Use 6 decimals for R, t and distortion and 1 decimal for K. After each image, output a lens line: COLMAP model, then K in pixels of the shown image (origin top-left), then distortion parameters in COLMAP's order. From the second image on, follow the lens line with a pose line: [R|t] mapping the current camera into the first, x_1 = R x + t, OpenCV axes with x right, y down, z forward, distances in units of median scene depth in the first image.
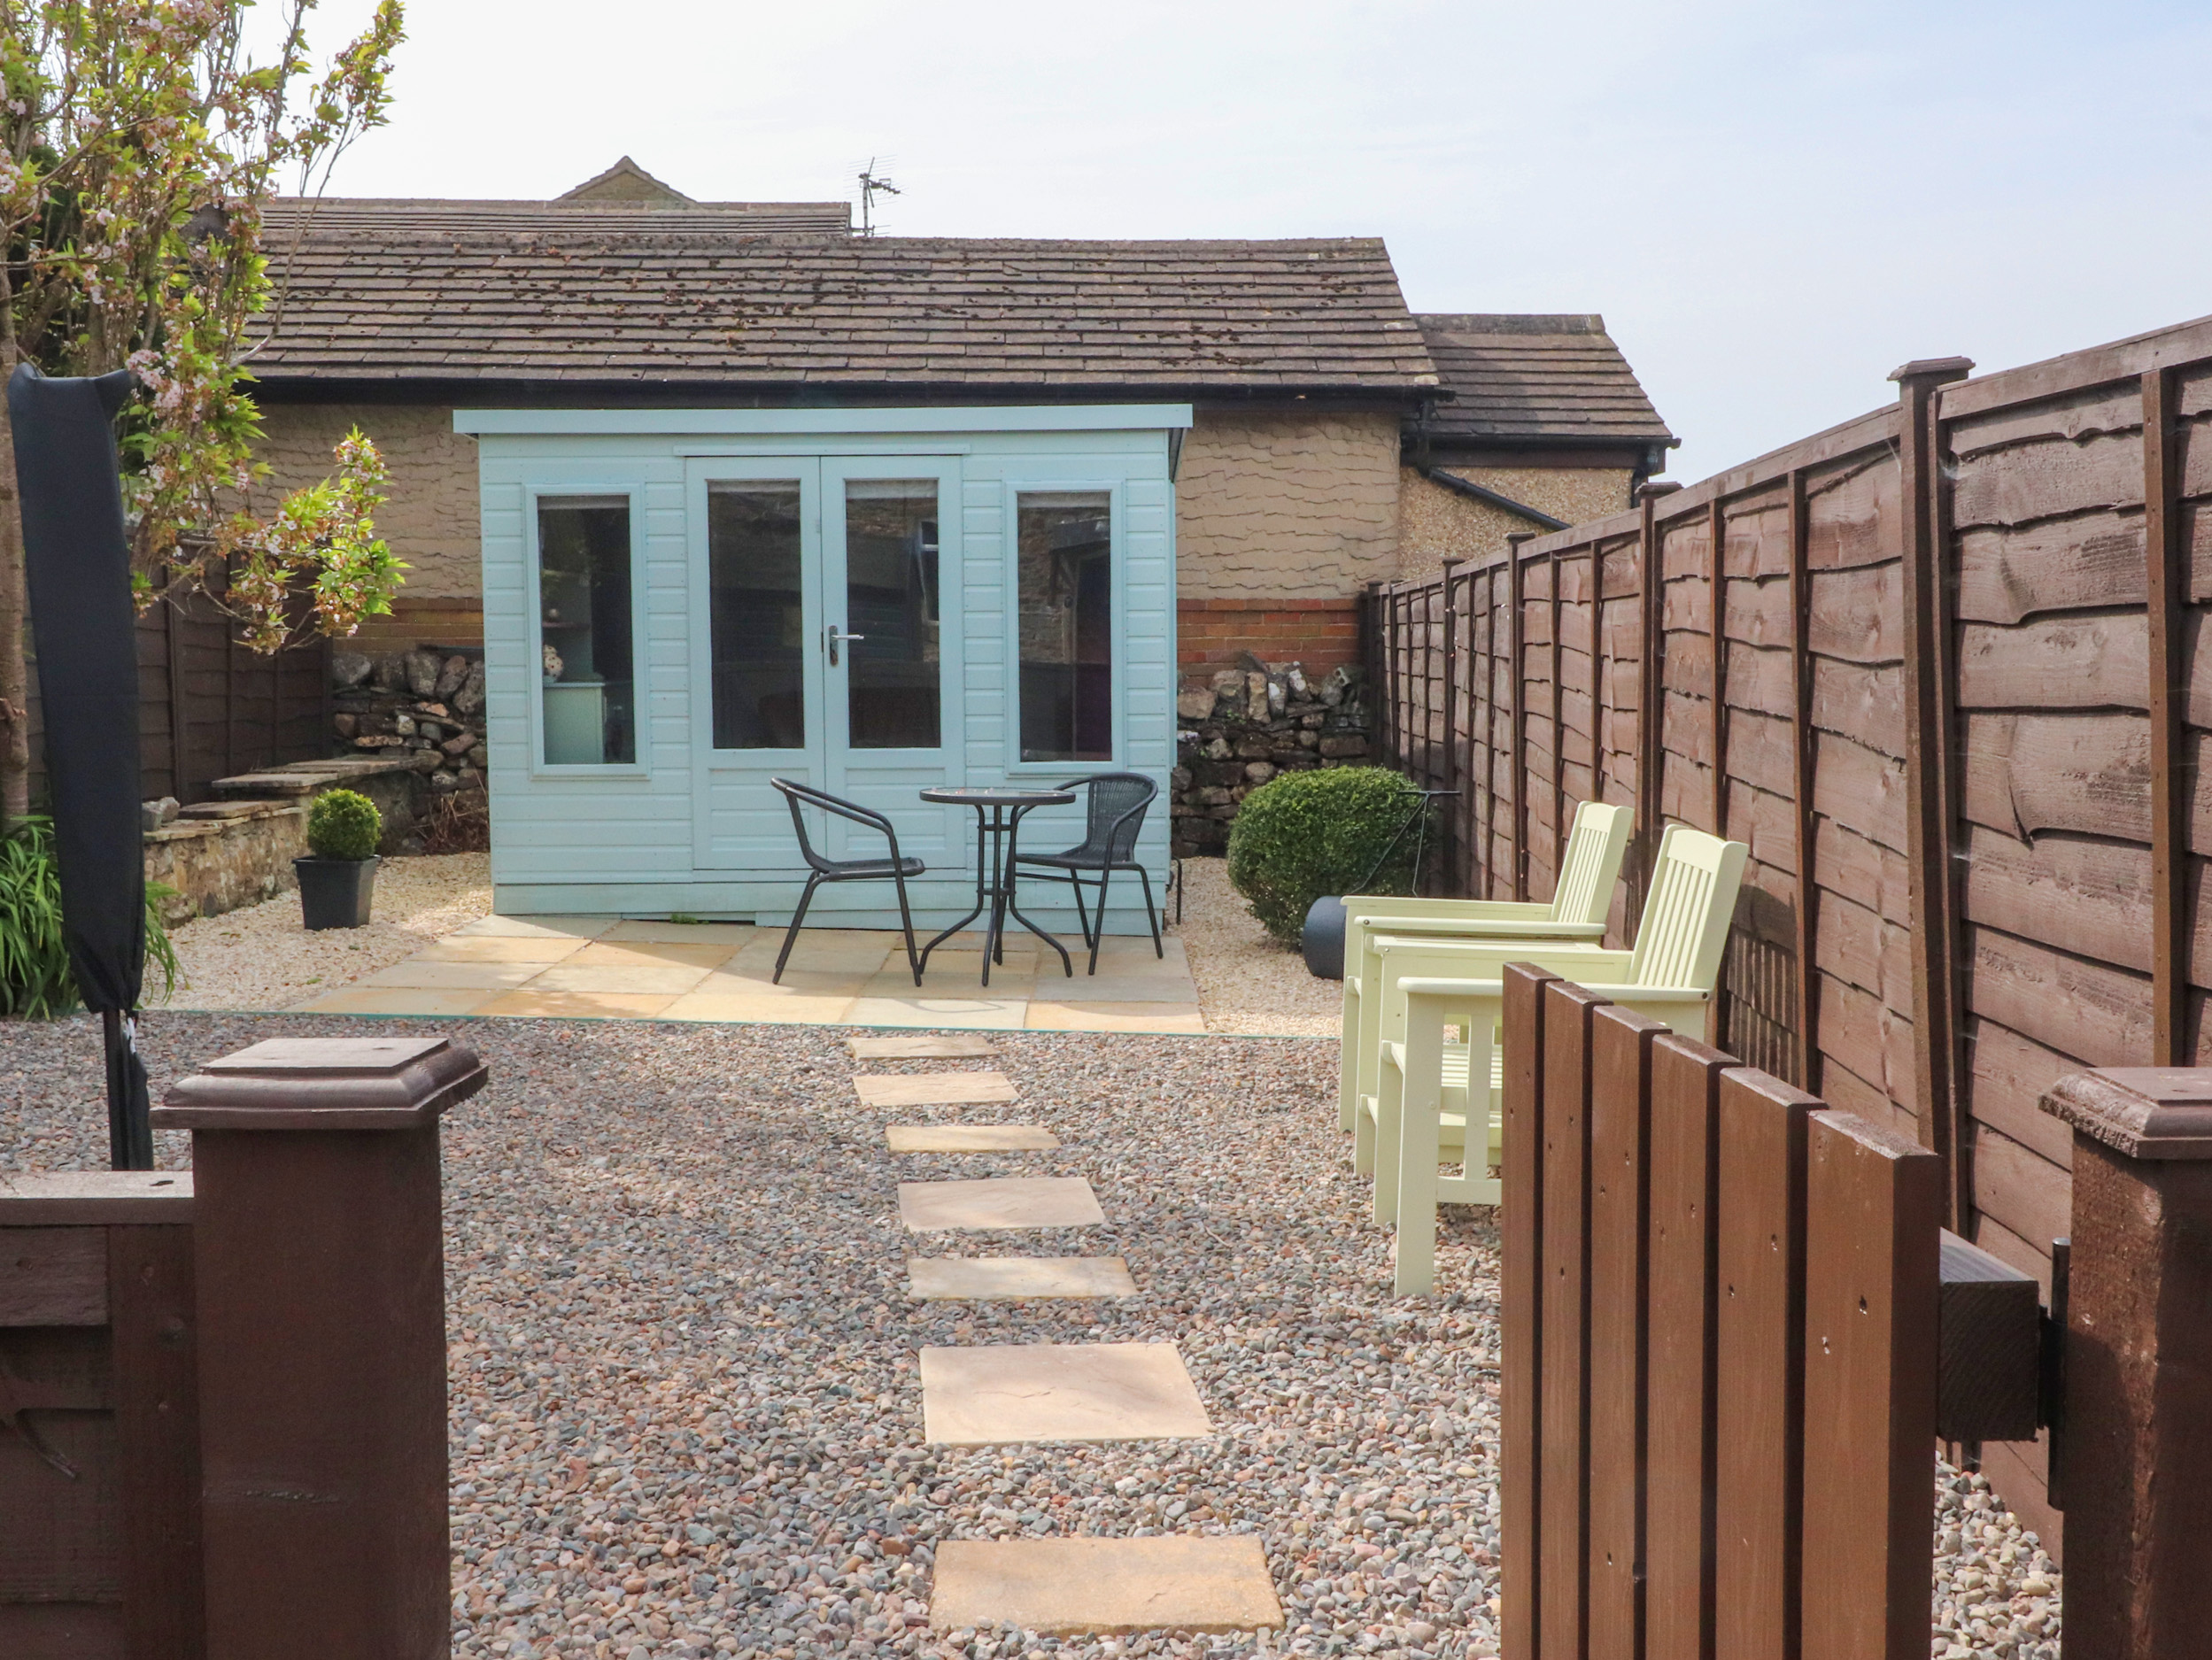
lens RADIAL K [[1887.2, 0, 1103.7], [0, 1887.2, 793.8], [0, 0, 1]] dist [0.012098, 0.005582]
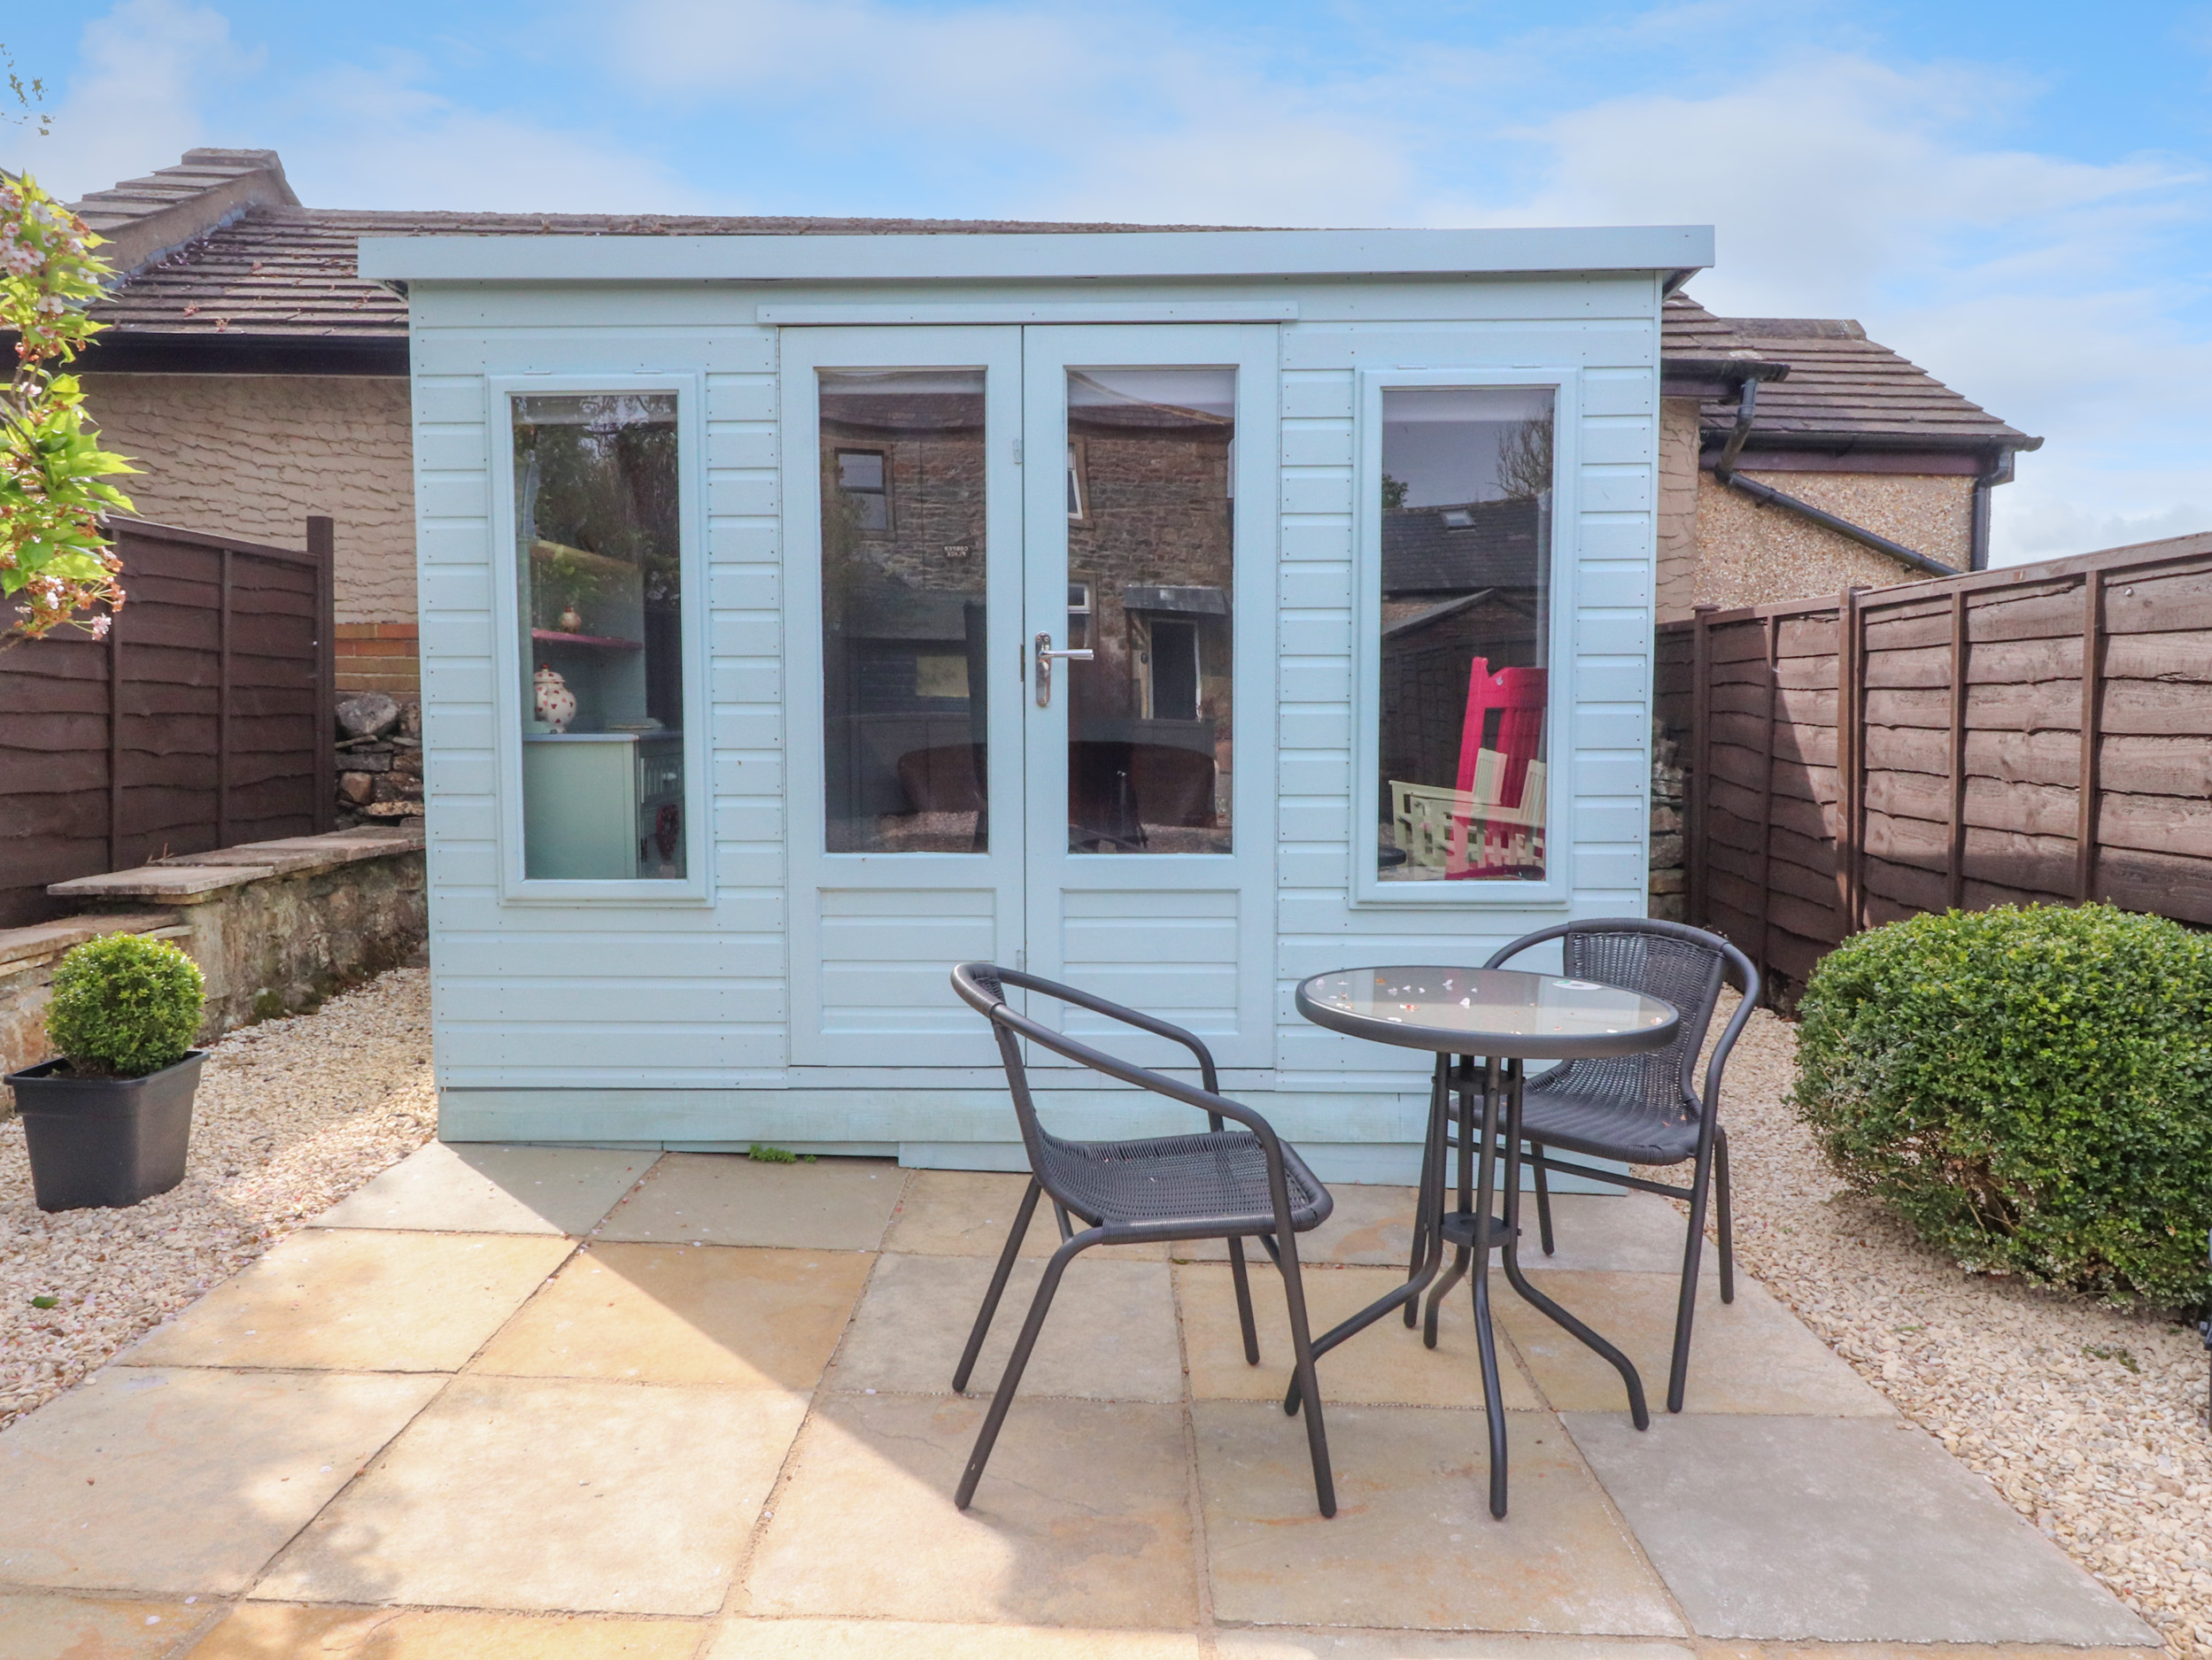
lens RADIAL K [[1280.4, 0, 1111.0], [0, 1280.4, 790.1], [0, 0, 1]] dist [-0.004765, -0.000790]
pose [[0.999983, 0.005066, -0.002975, -0.120538], [-0.005111, 0.999872, -0.015158, -0.036908], [0.002898, 0.015173, 0.999881, 0.617610]]
